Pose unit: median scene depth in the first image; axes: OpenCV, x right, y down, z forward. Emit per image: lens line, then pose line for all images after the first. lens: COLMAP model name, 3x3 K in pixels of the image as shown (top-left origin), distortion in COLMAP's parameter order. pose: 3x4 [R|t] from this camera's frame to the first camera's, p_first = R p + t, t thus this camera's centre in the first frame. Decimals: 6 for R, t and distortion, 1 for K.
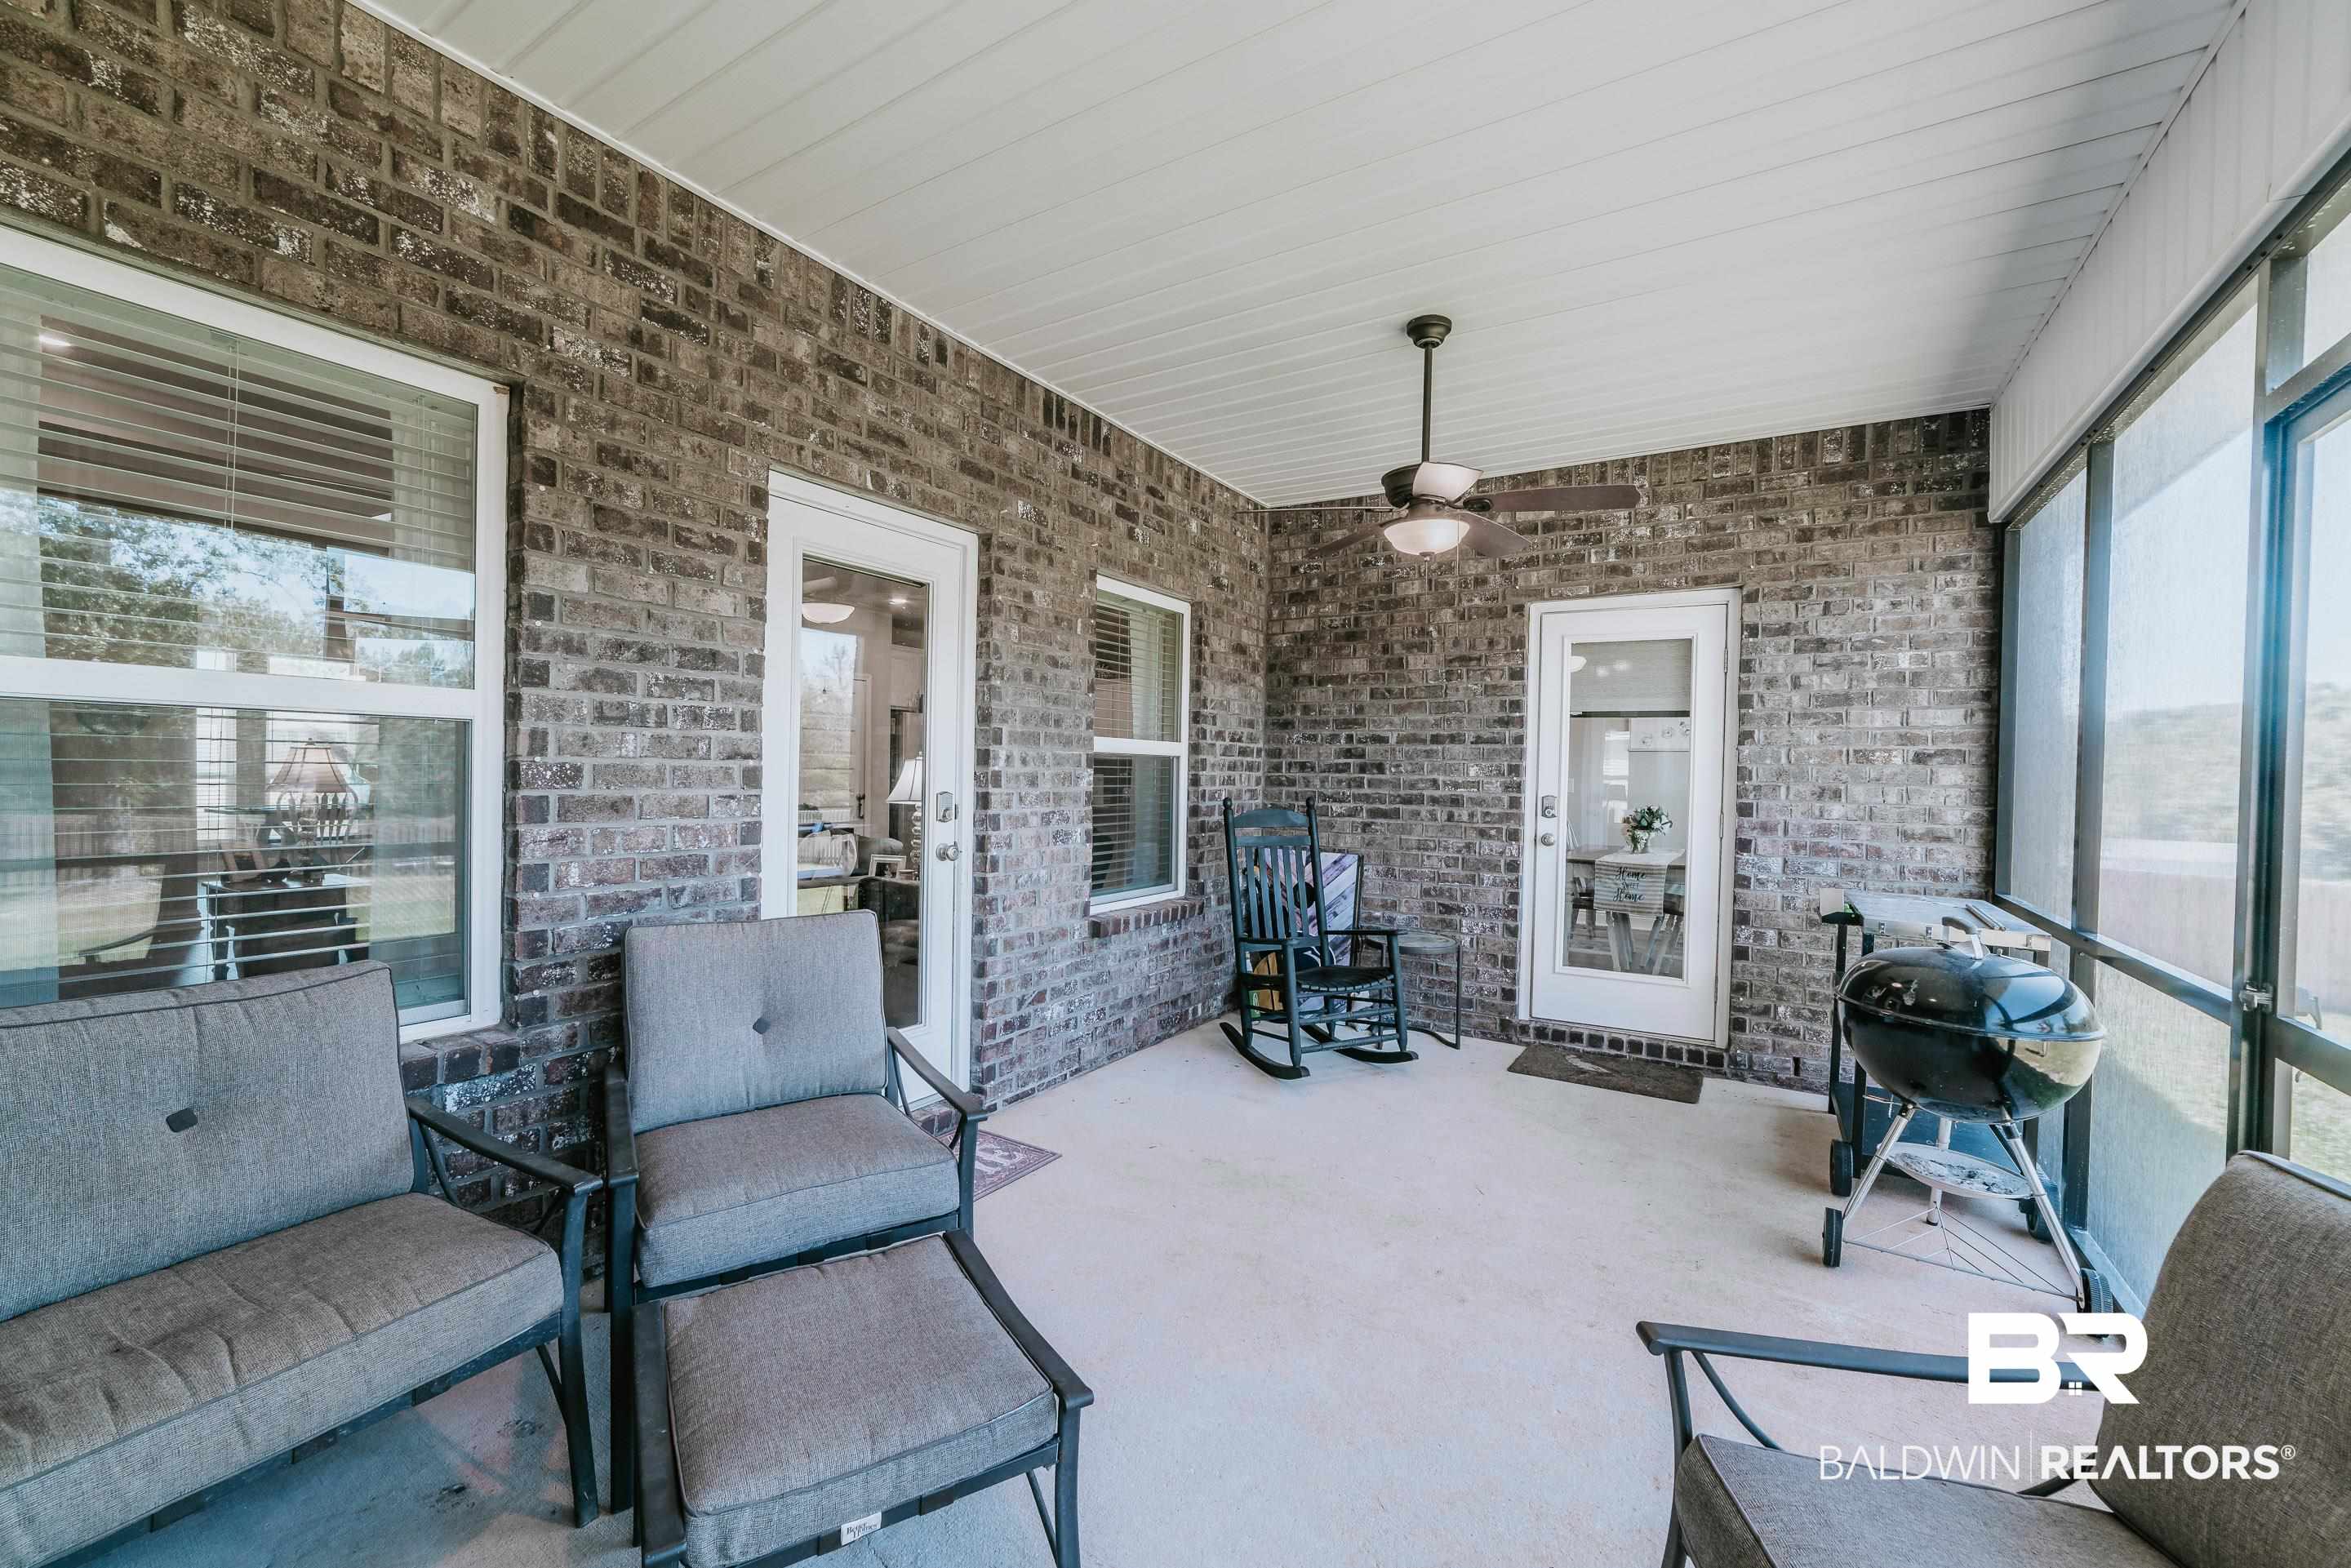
lens RADIAL K [[905.7, 0, 1178.3], [0, 905.7, 786.5], [0, 0, 1]] dist [-0.012384, 0.002849]
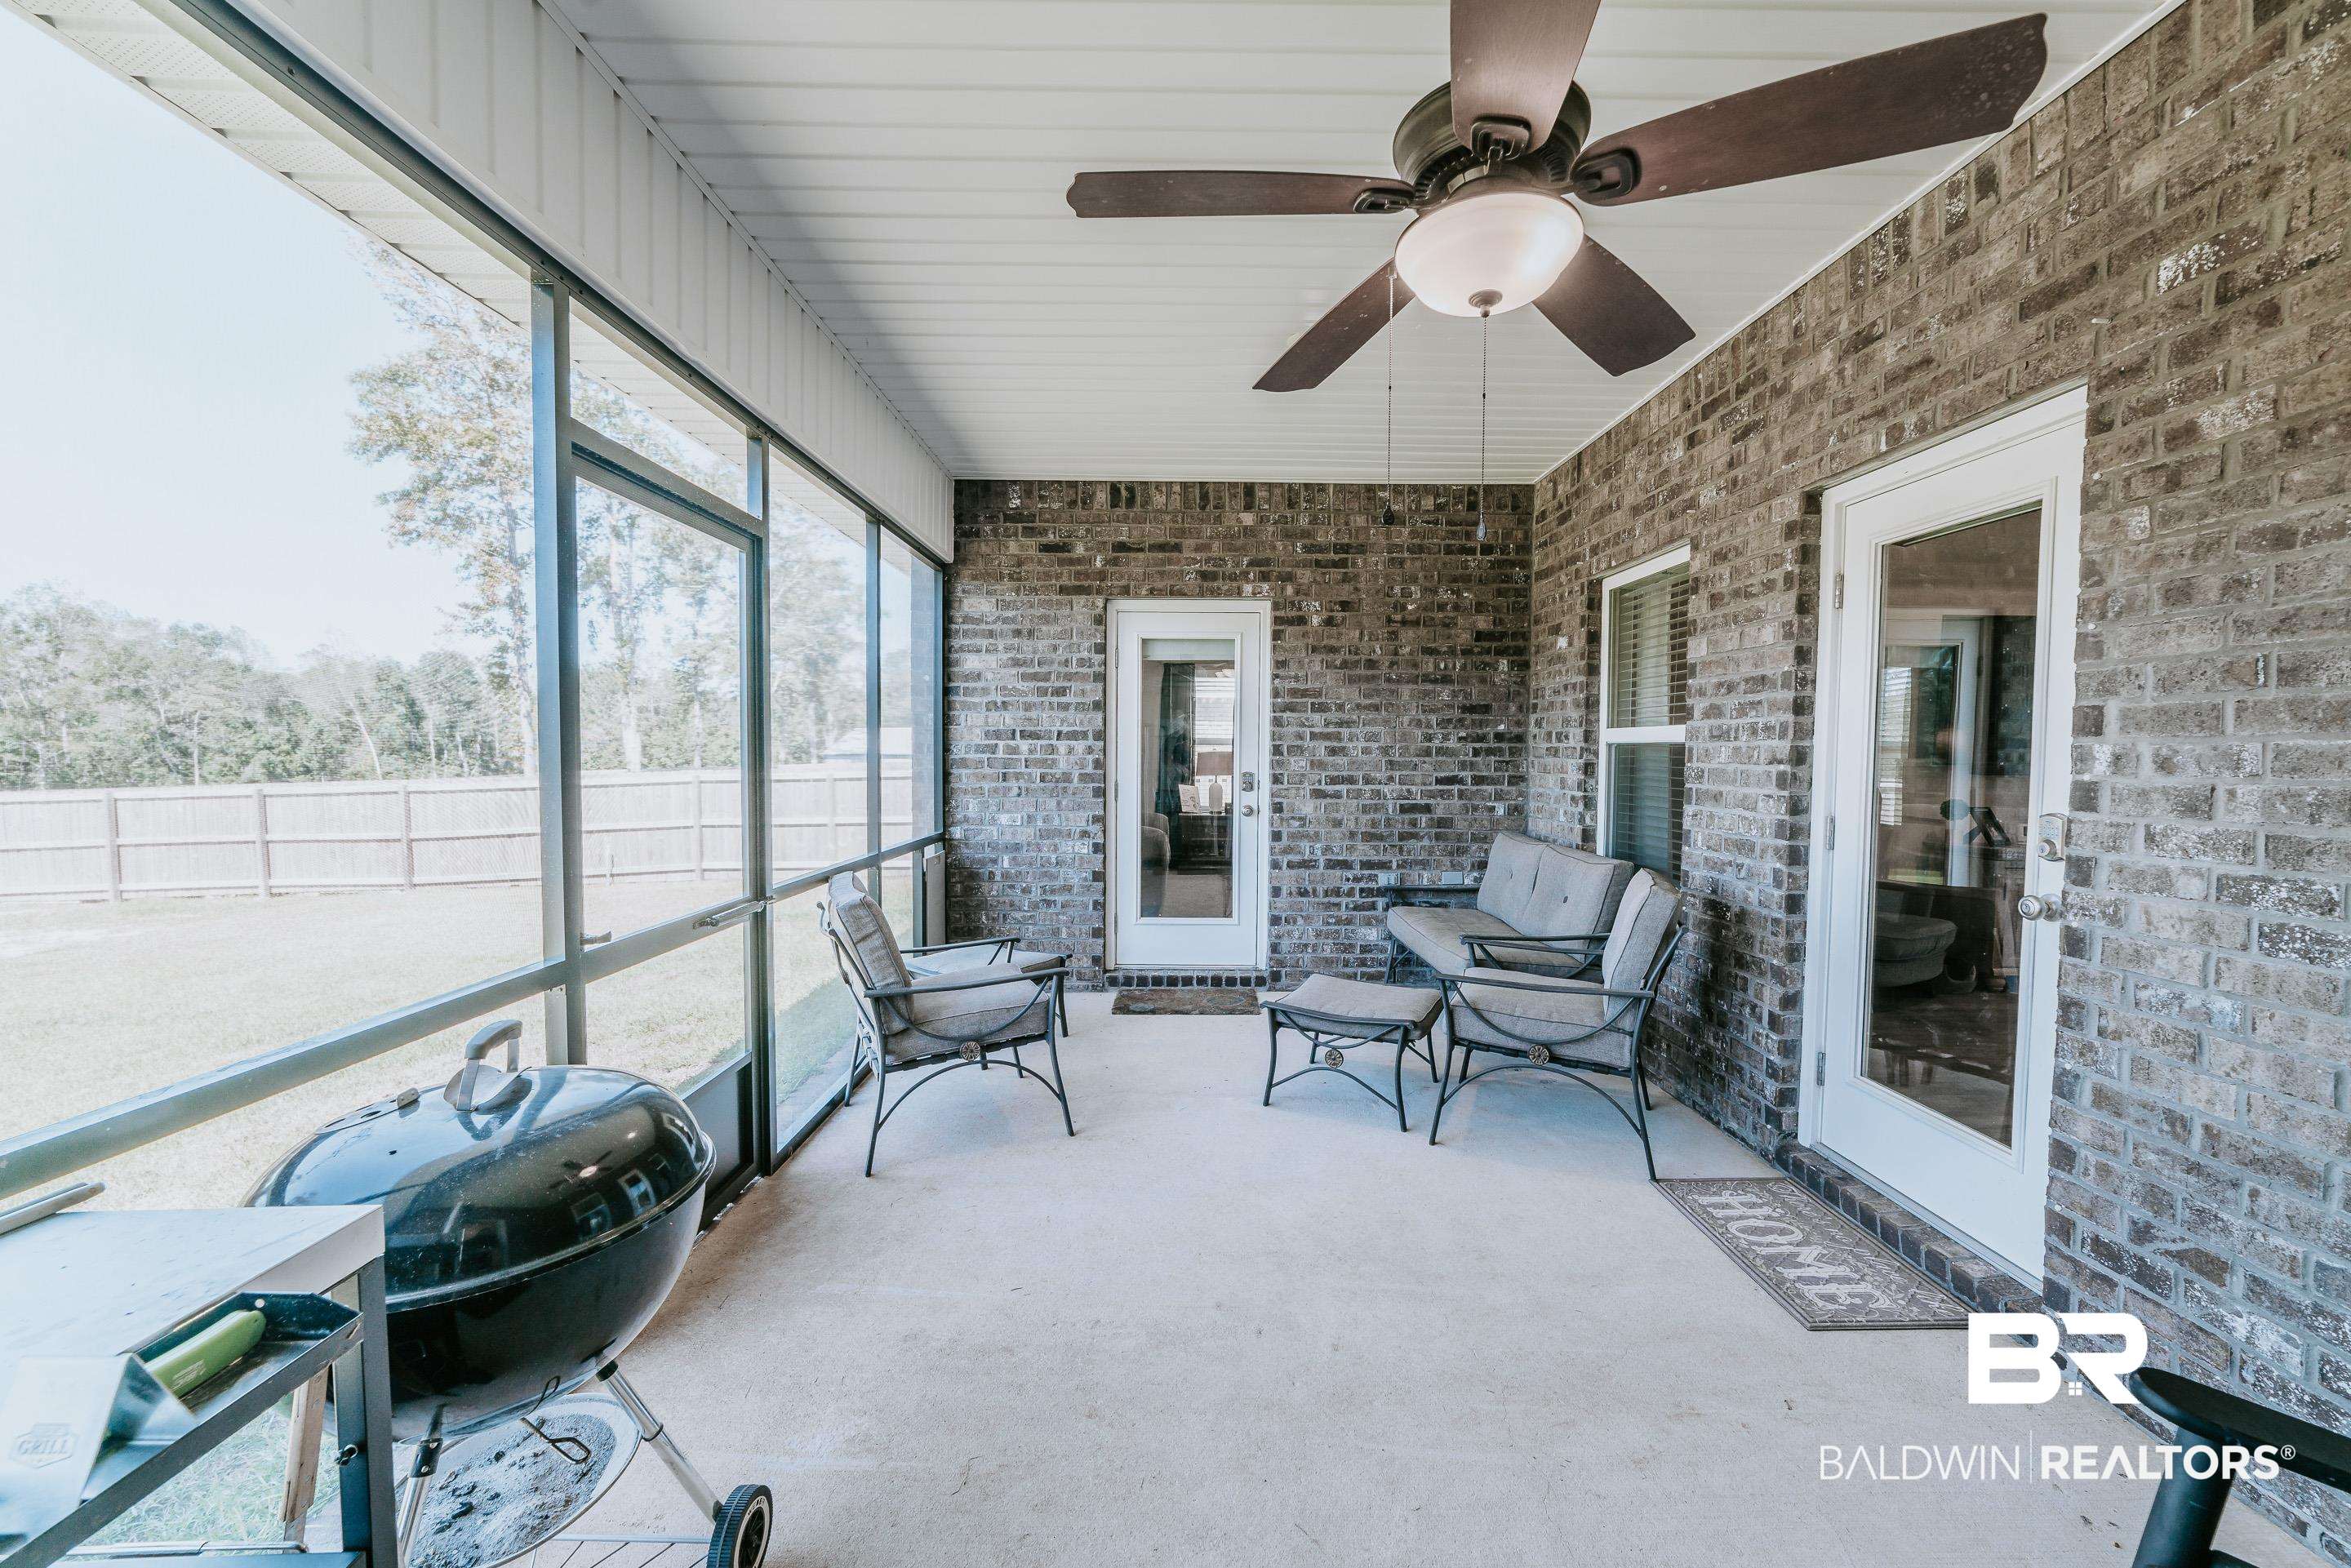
lens RADIAL K [[905.7, 0, 1190.1], [0, 905.7, 779.7], [0, 0, 1]] dist [-0.012384, 0.002849]
pose [[-0.834695, -0.002769, -0.550705, 0.702329], [-0.027041, 0.998987, 0.035963, -0.028475], [0.550048, 0.044910, -0.833925, 1.397529]]
